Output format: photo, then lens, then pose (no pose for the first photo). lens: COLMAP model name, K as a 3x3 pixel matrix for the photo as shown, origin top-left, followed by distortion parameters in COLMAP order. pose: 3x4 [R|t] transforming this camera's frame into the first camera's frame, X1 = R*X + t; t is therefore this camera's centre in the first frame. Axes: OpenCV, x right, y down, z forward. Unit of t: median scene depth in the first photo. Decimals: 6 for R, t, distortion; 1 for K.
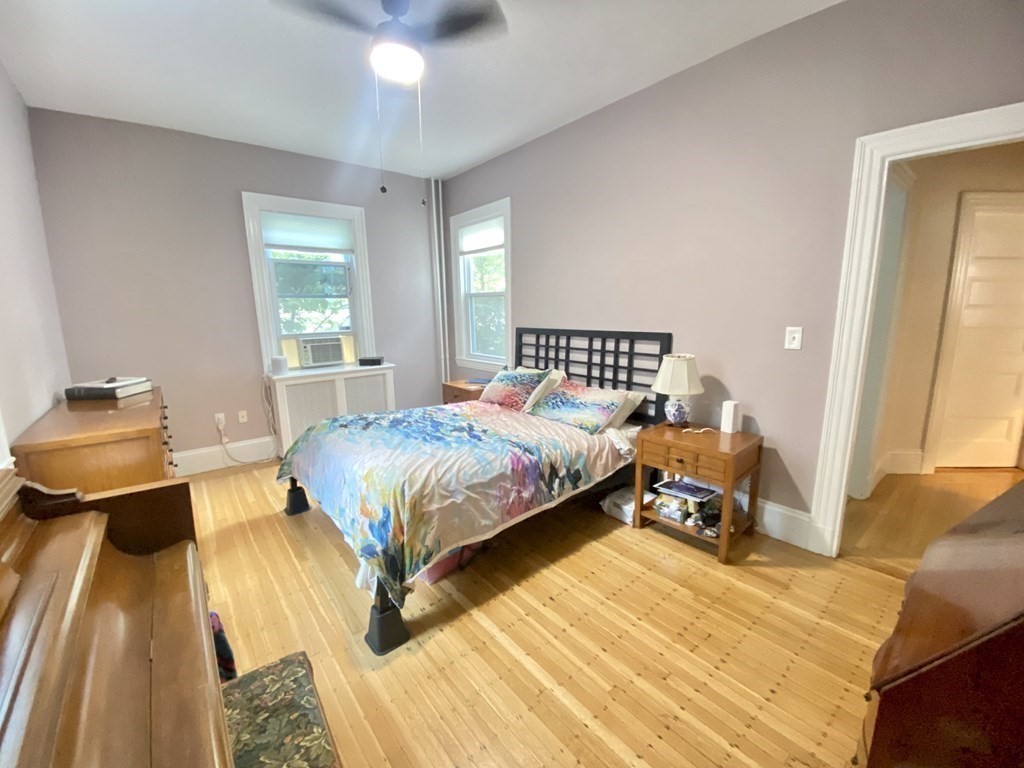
lens RADIAL K [[411.9, 0, 512.7], [0, 411.9, 386.9], [0, 0, 1]] dist [0.026857, -0.021089]
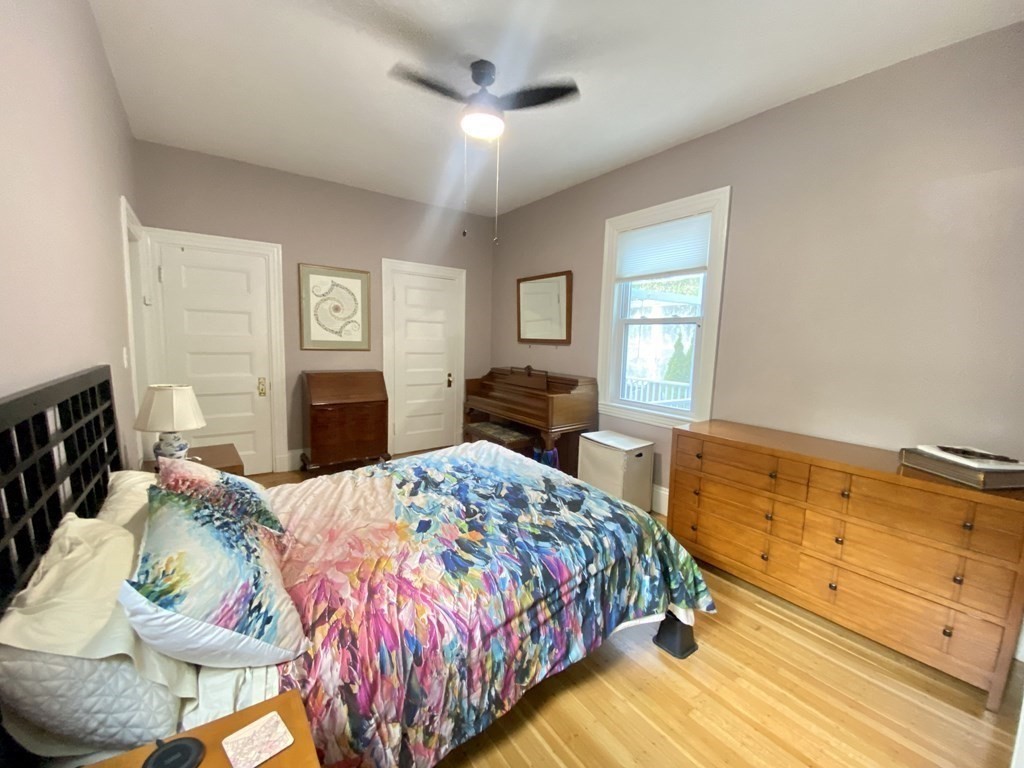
lens RADIAL K [[411.5, 0, 508.8], [0, 411.5, 385.0], [0, 0, 1]] dist [0.025901, -0.021195]
pose [[-0.997214, -0.023809, 0.070692, -0.274155], [-0.002066, 0.956144, 0.292889, -0.259888], [-0.074566, 0.291927, -0.953530, 1.414937]]
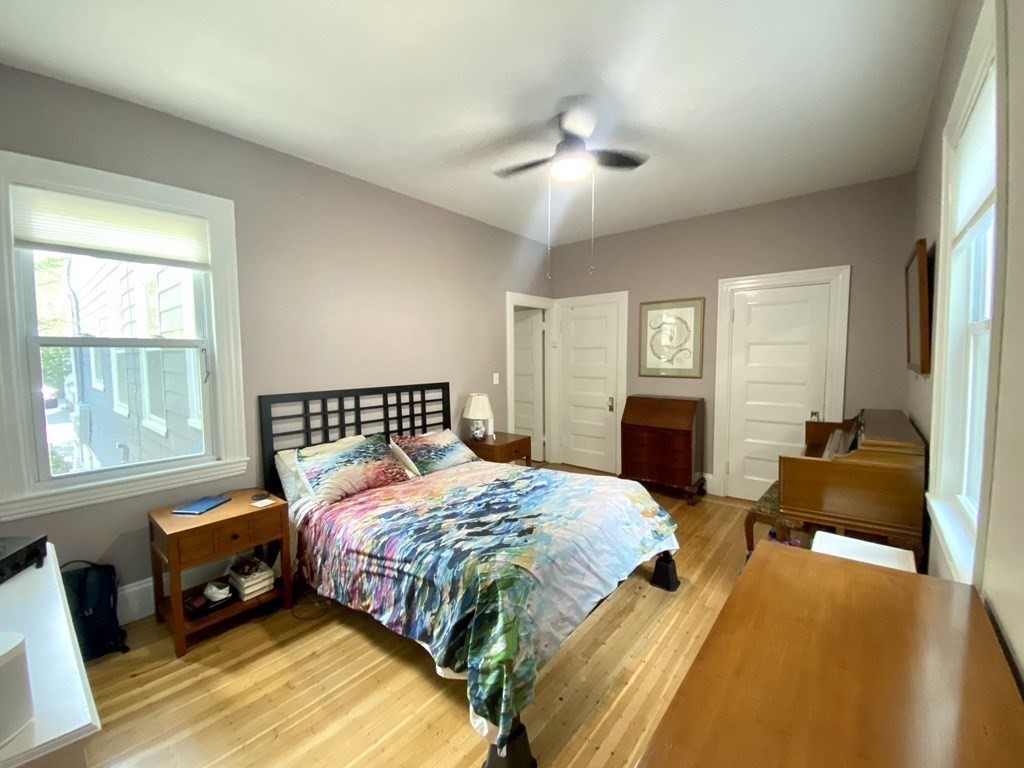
lens RADIAL K [[411.5, 0, 508.8], [0, 411.5, 385.0], [0, 0, 1]] dist [0.025901, -0.021195]
pose [[-0.184740, -0.056527, 0.981160, -0.908015], [0.192650, 0.976893, 0.092554, -0.185346], [-0.963720, 0.206119, -0.169581, 0.923605]]
